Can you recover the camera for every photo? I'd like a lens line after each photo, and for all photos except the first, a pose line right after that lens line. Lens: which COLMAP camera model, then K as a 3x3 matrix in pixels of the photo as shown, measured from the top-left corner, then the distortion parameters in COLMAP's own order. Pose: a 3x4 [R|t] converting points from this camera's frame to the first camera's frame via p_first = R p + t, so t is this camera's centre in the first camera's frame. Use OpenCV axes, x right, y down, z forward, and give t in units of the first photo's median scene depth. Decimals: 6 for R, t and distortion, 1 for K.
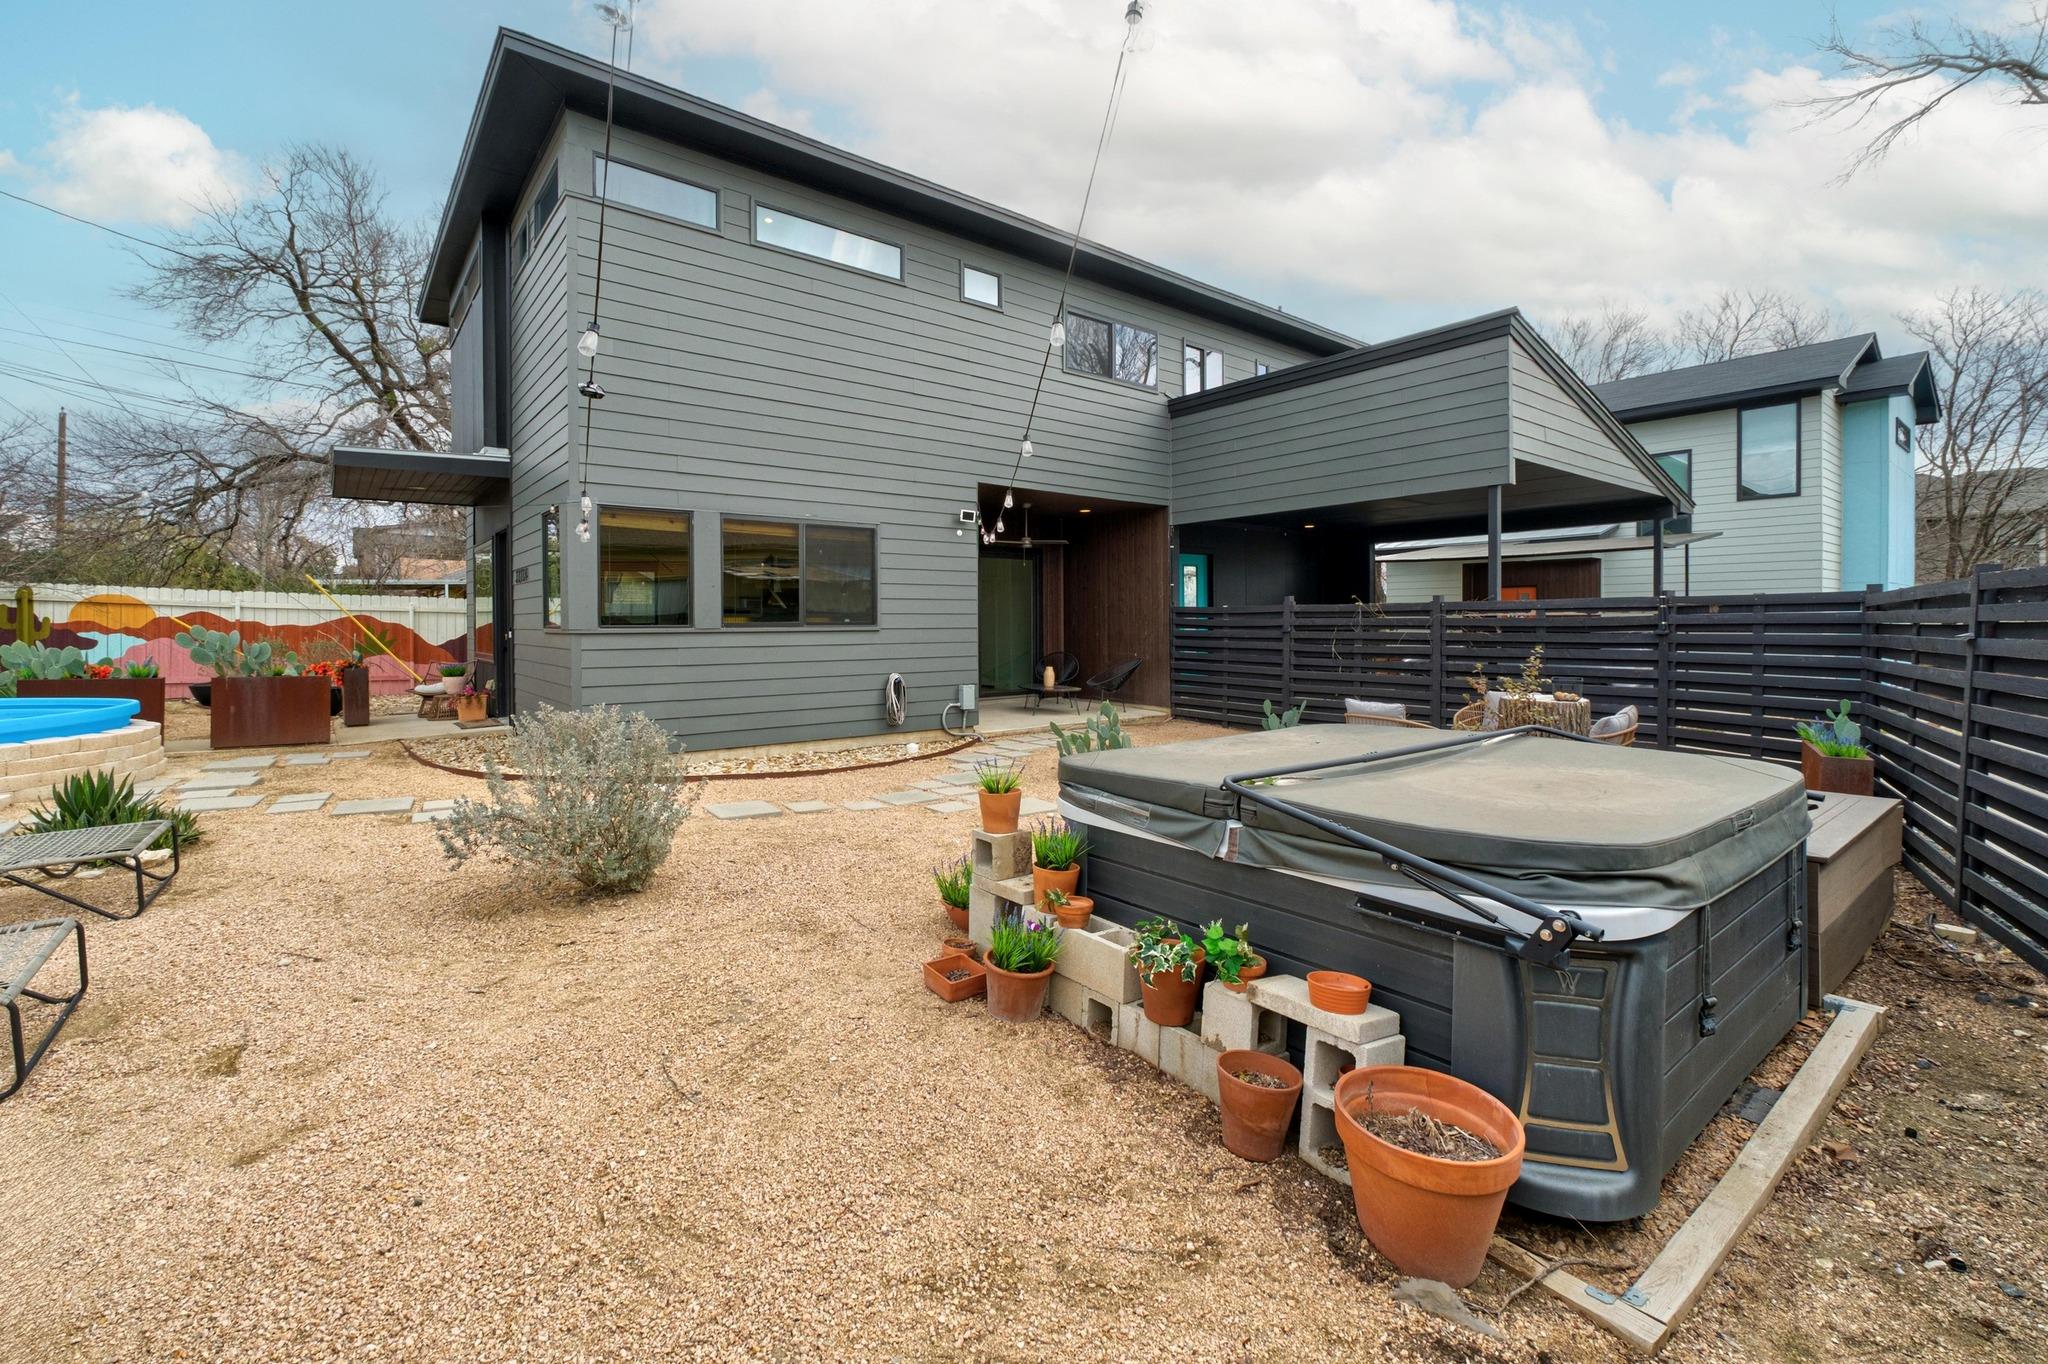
lens RADIAL K [[891.8, 0, 1066.6], [0, 891.8, 628.2], [0, 0, 1]] dist [0.000152, 0.000114]
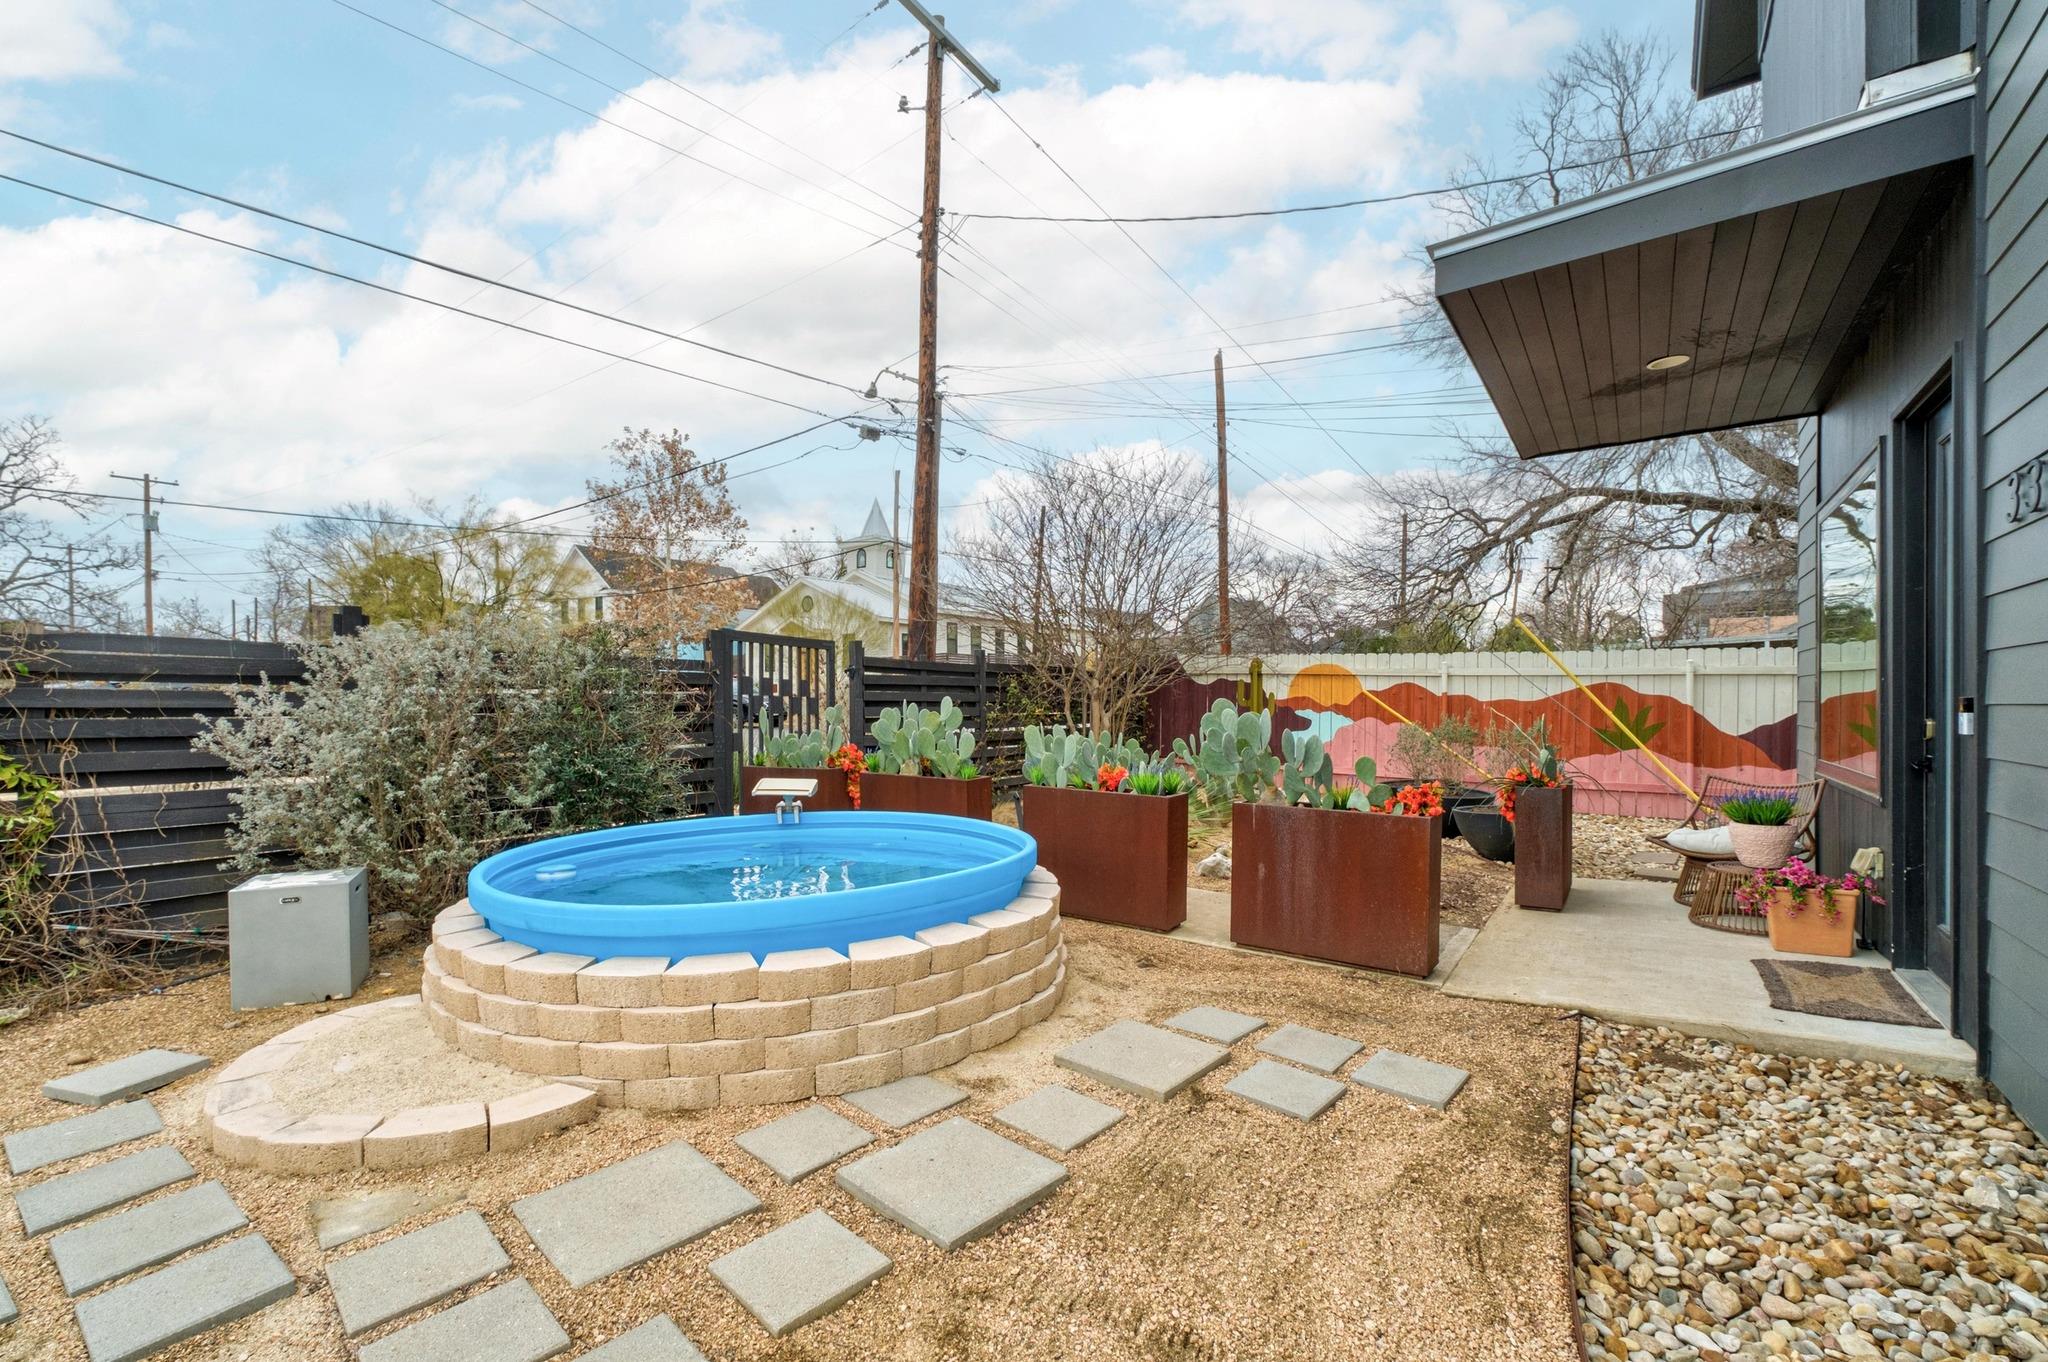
lens RADIAL K [[884.6, 0, 1017.8], [0, 884.6, 715.2], [0, 0, 1]] dist [0.000661, 0.000001]
pose [[0.251979, 0.009599, -0.967685, -0.337239], [0.002800, 0.999939, 0.010648, -0.000181], [0.967729, -0.005392, 0.251937, 0.504008]]
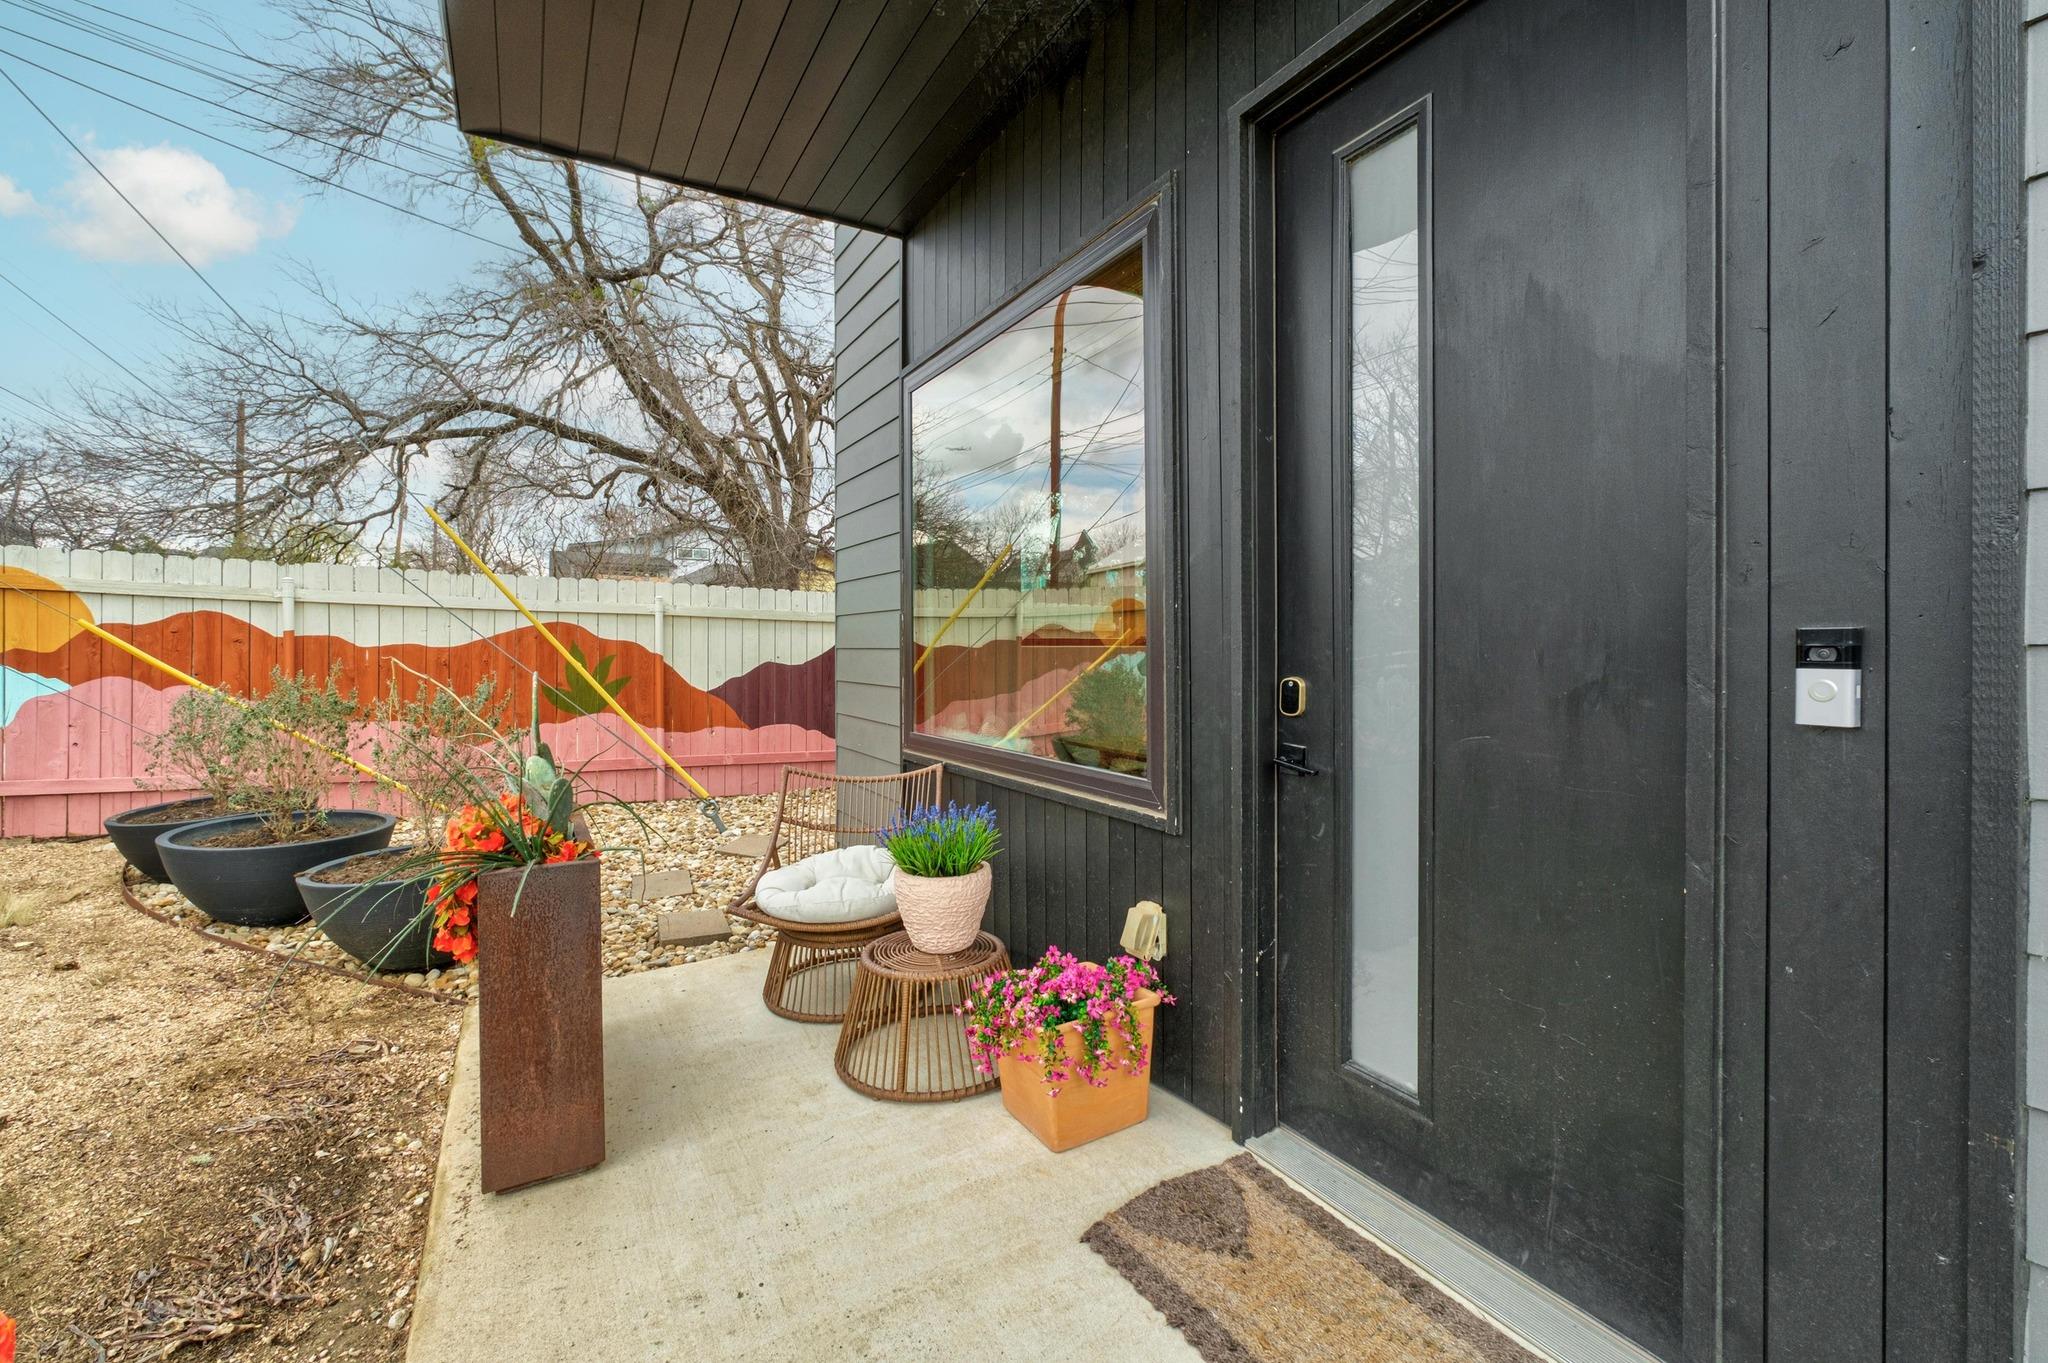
lens RADIAL K [[841.8, 0, 1019.0], [0, 841.8, 662.4], [0, 0, 1]] dist [-0.000827, 0.000163]
pose [[0.986124, 0.001466, -0.166005, -0.552637], [0.000189, 0.999950, 0.009955, 0.000809], [0.166011, -0.009848, 0.986075, 0.697312]]
